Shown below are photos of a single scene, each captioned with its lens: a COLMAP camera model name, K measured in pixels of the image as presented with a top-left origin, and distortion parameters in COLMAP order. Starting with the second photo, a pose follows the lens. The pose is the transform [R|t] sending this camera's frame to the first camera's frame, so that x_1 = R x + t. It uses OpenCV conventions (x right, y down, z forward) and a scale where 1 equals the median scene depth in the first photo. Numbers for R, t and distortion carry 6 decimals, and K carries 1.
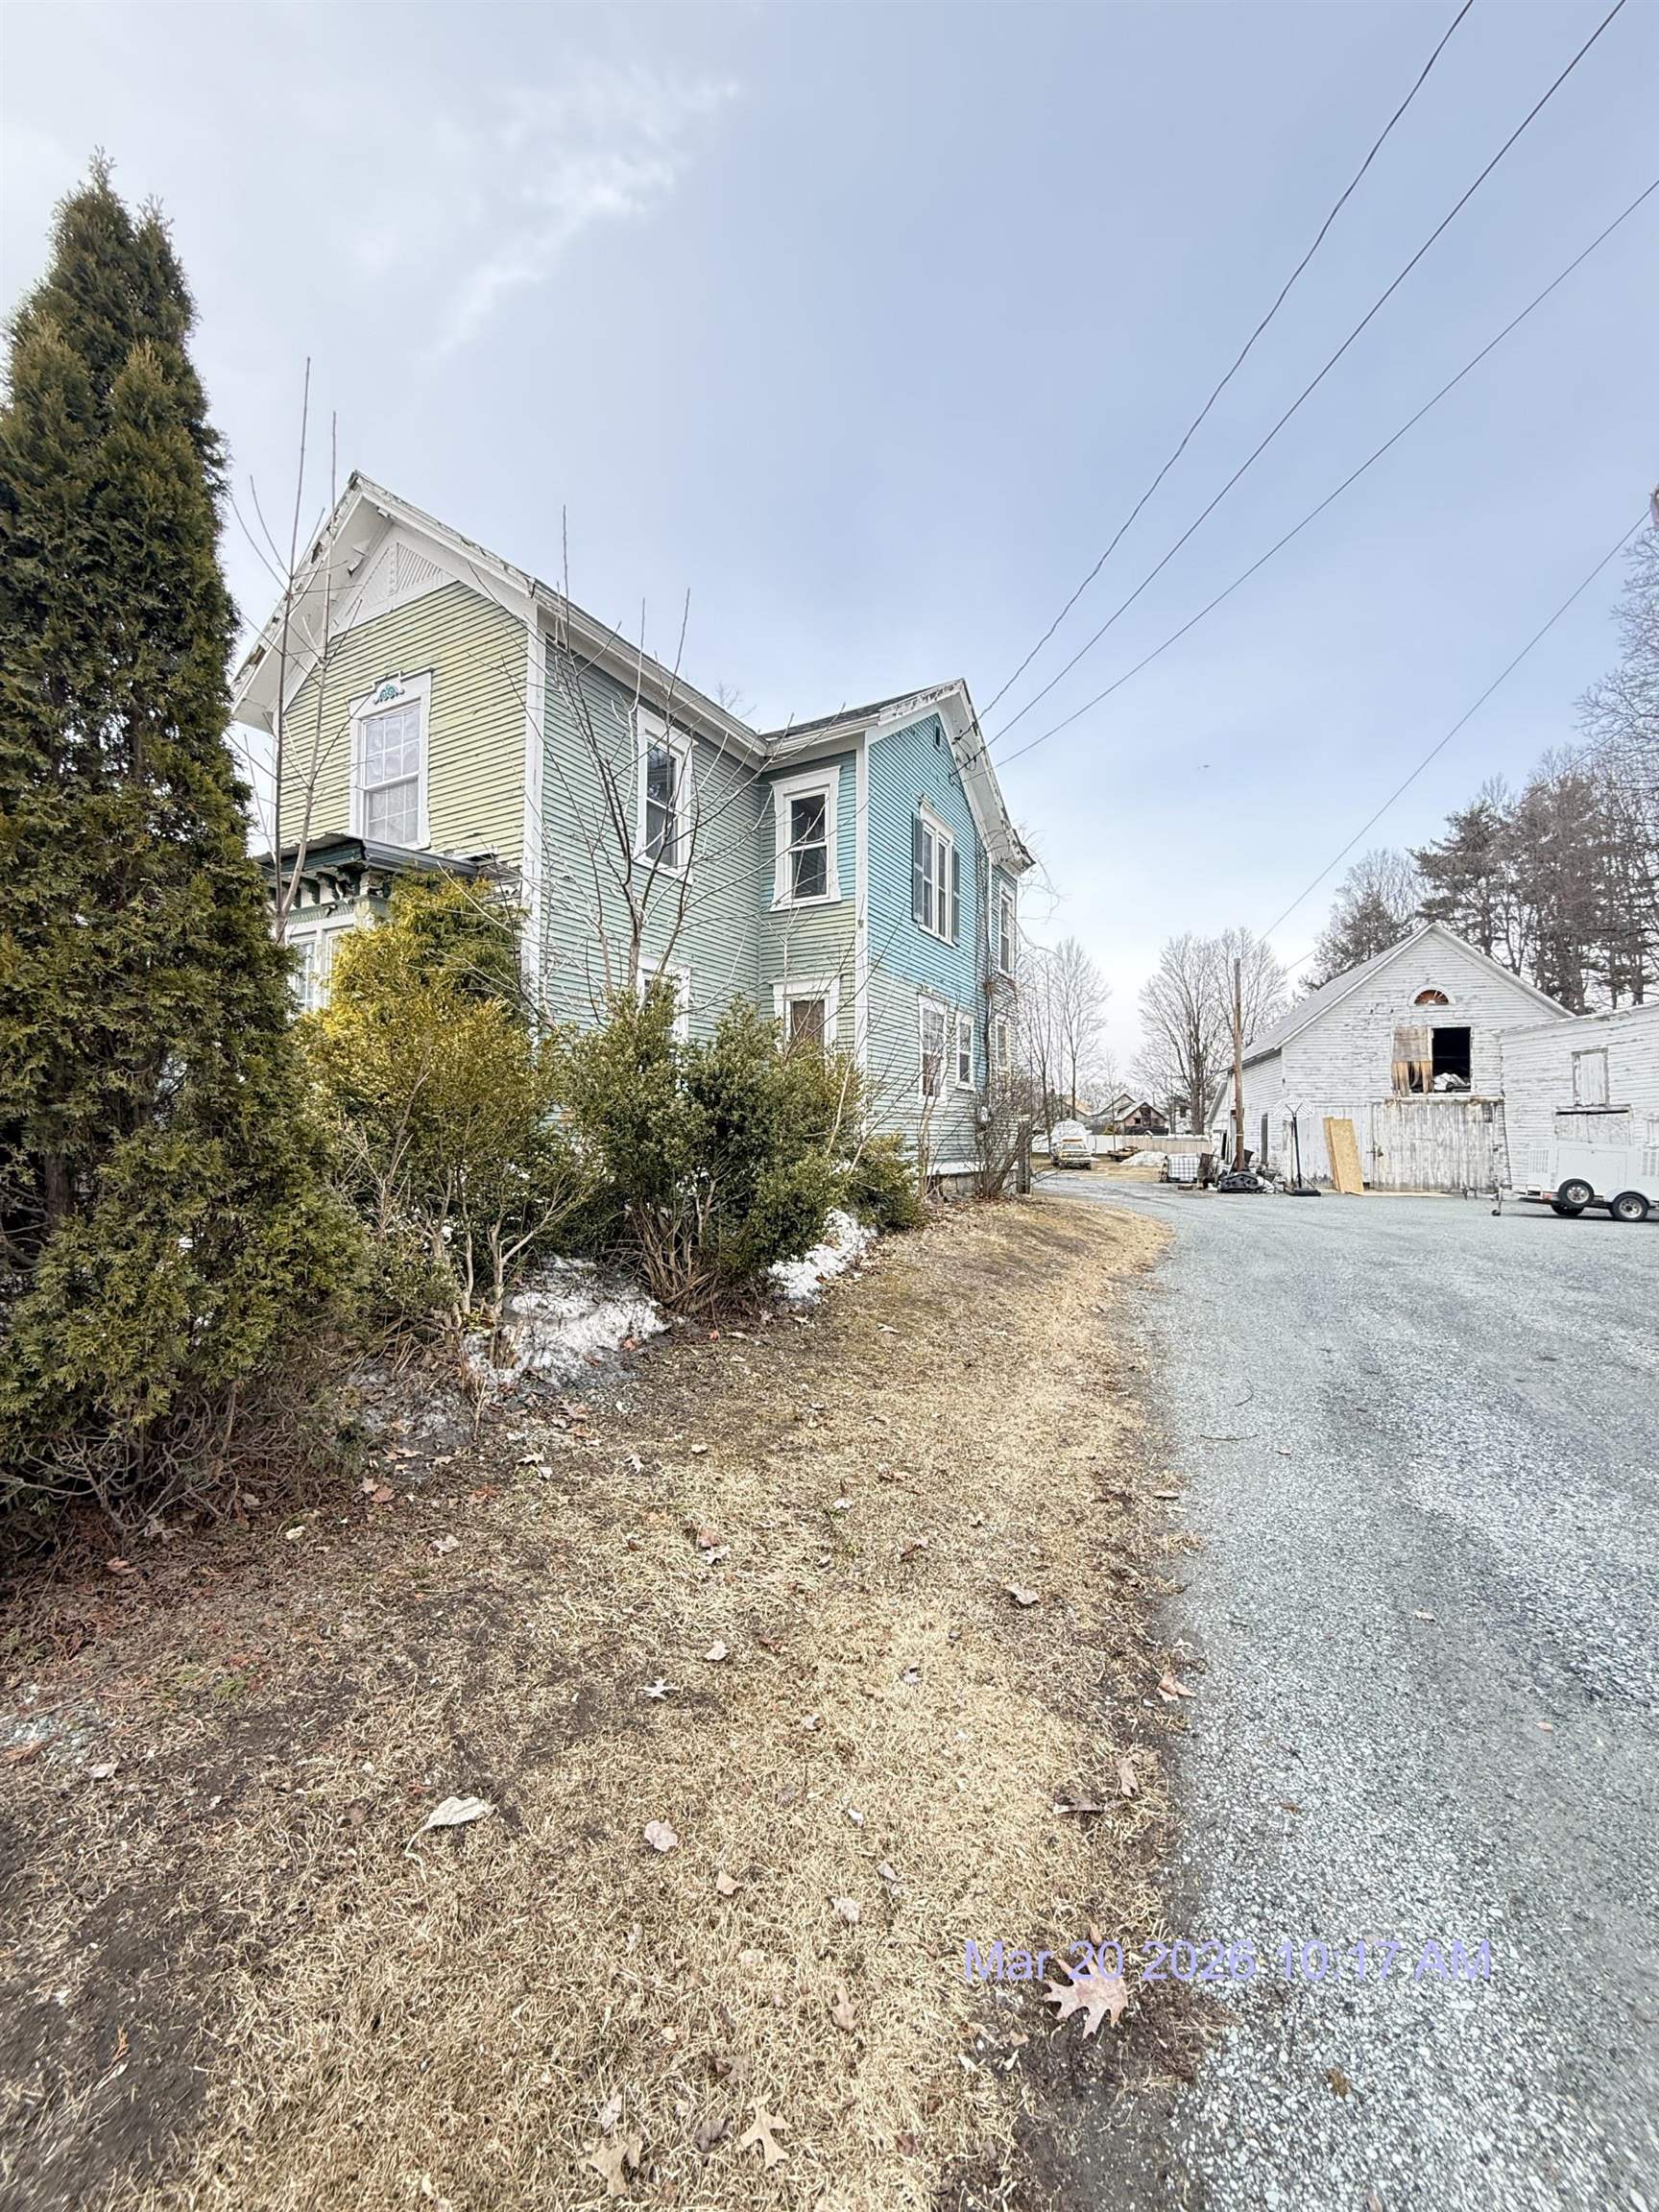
lens RADIAL K [[874.9, 0, 825.8], [0, 874.9, 1104.9], [0, 0, 1]] dist [-0.001683, -0.000237]
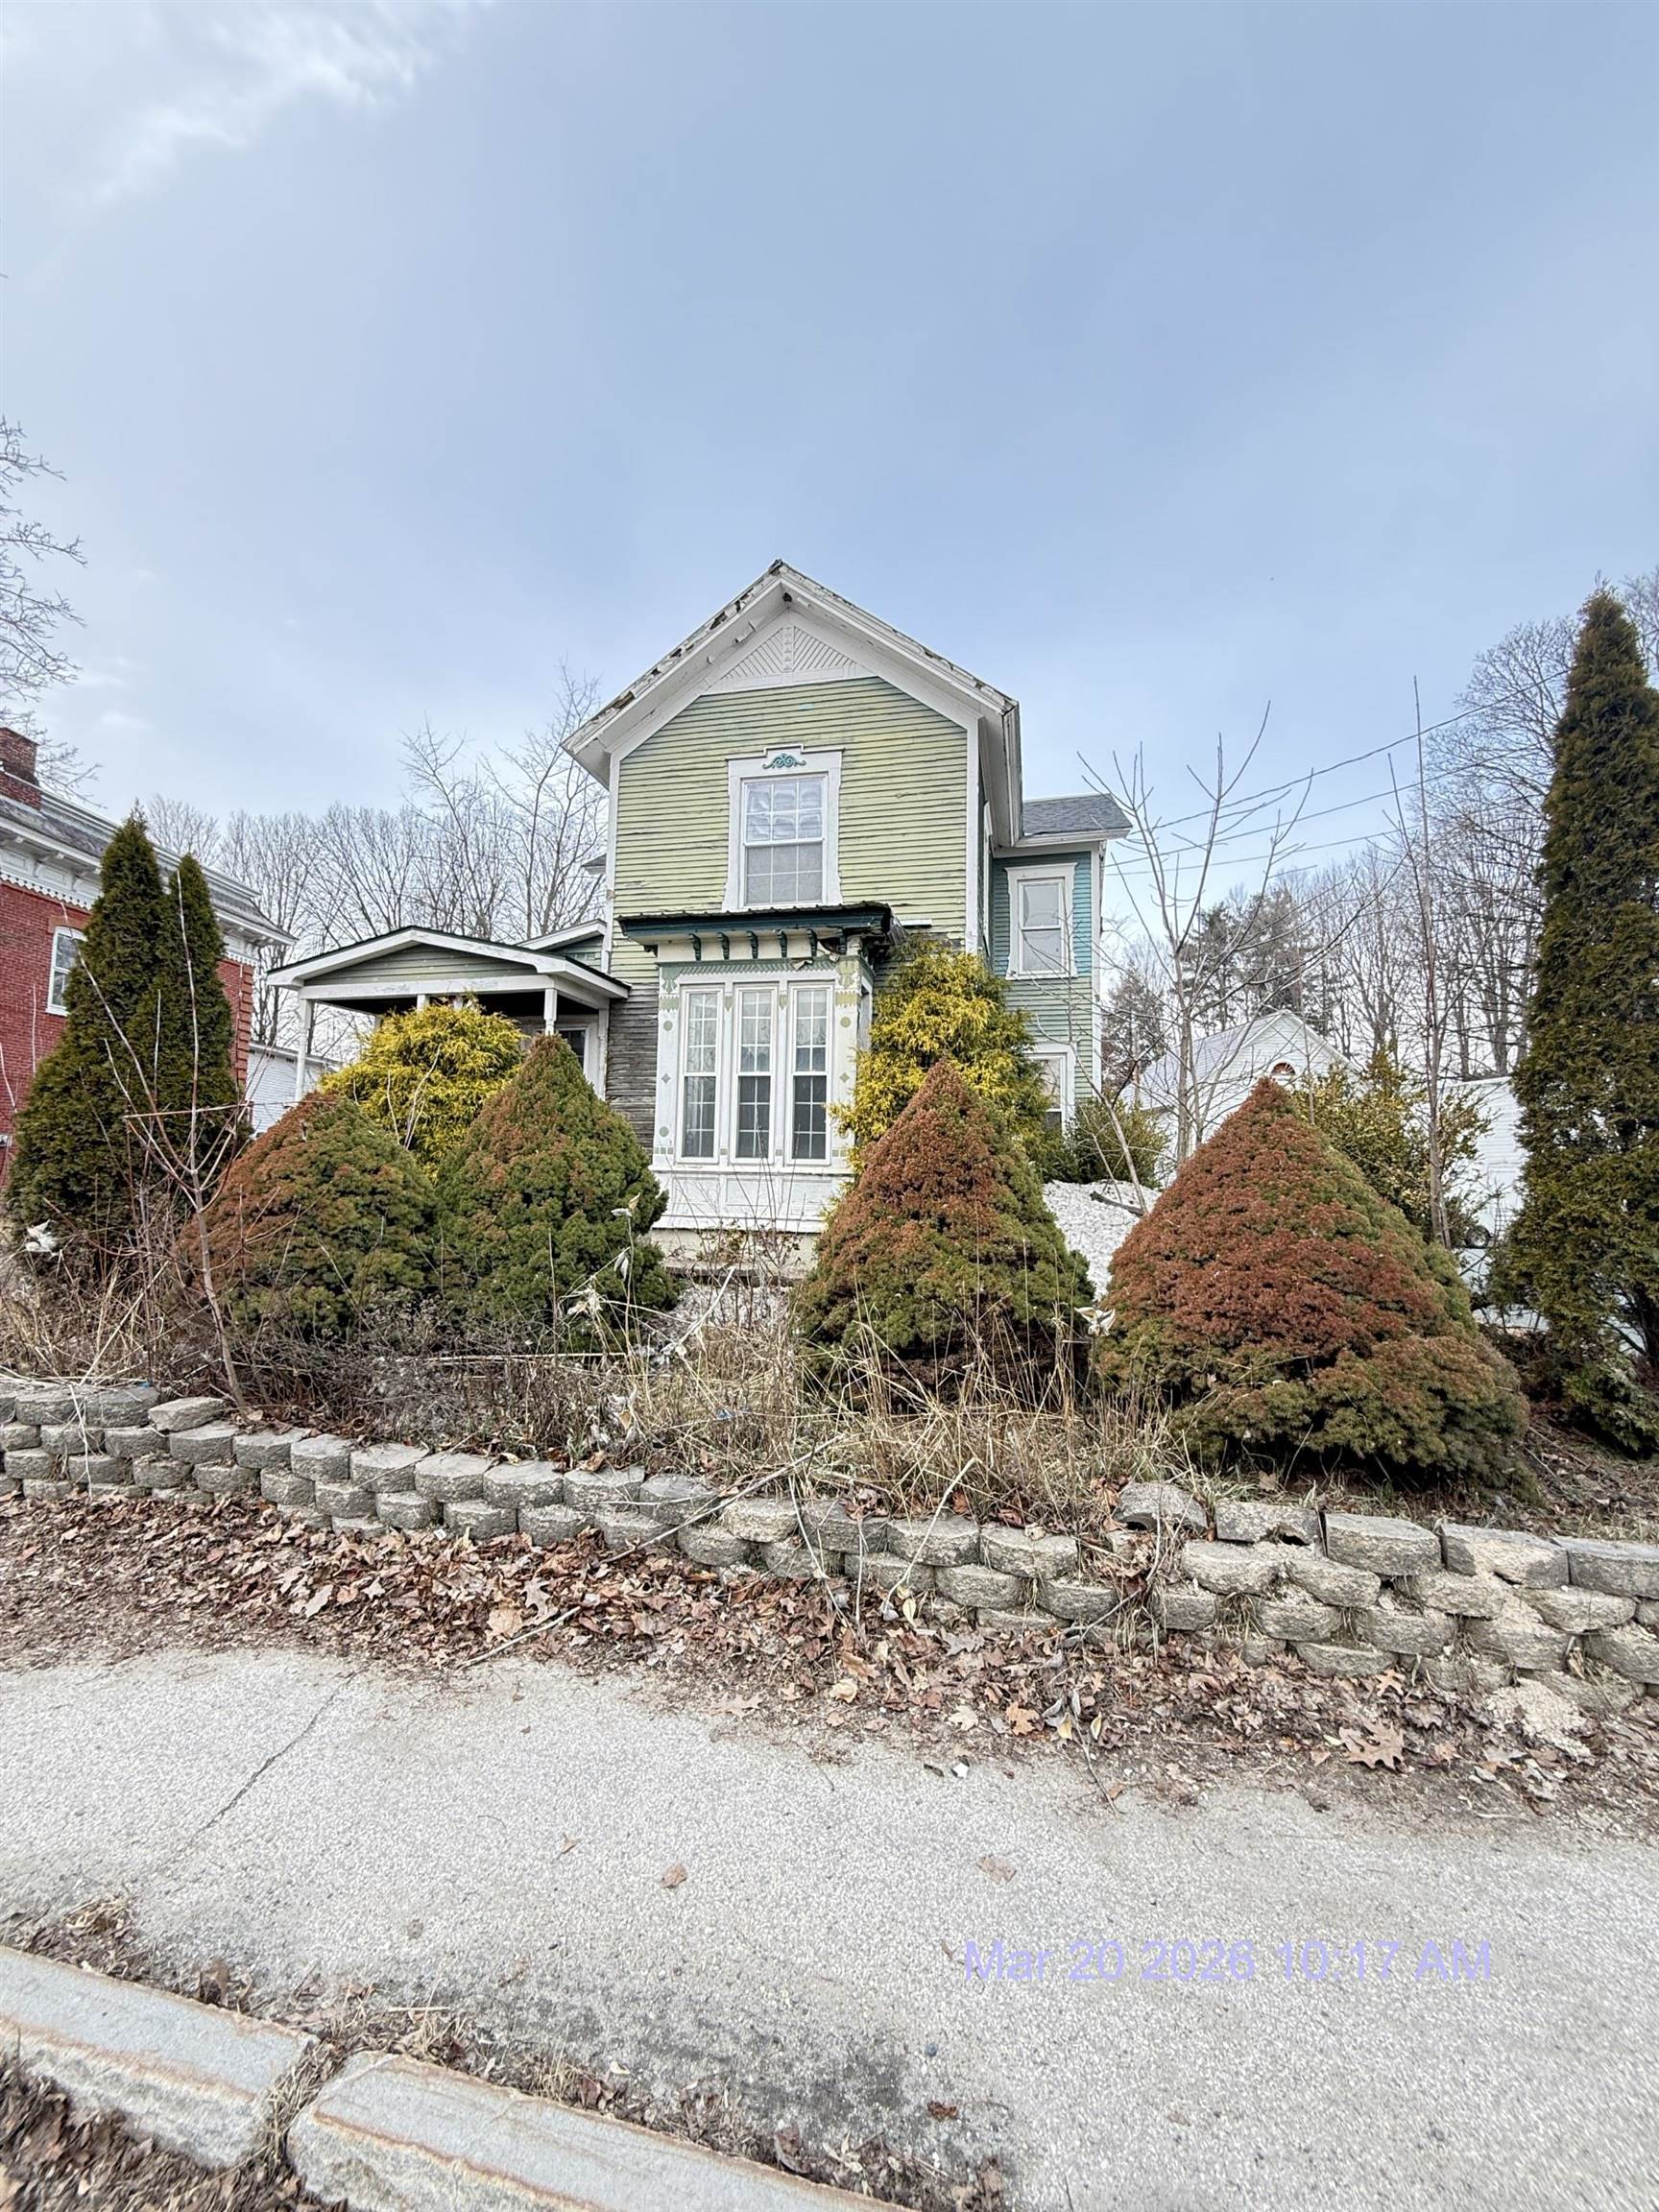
lens RADIAL K [[874.9, 0, 827.4], [0, 874.9, 1104.6], [0, 0, 1]] dist [-0.001683, -0.000237]
pose [[0.961014, 0.037345, 0.273967, -0.717324], [-0.026198, 0.998678, -0.044235, -0.002671], [-0.275256, 0.035333, 0.960721, -0.033391]]
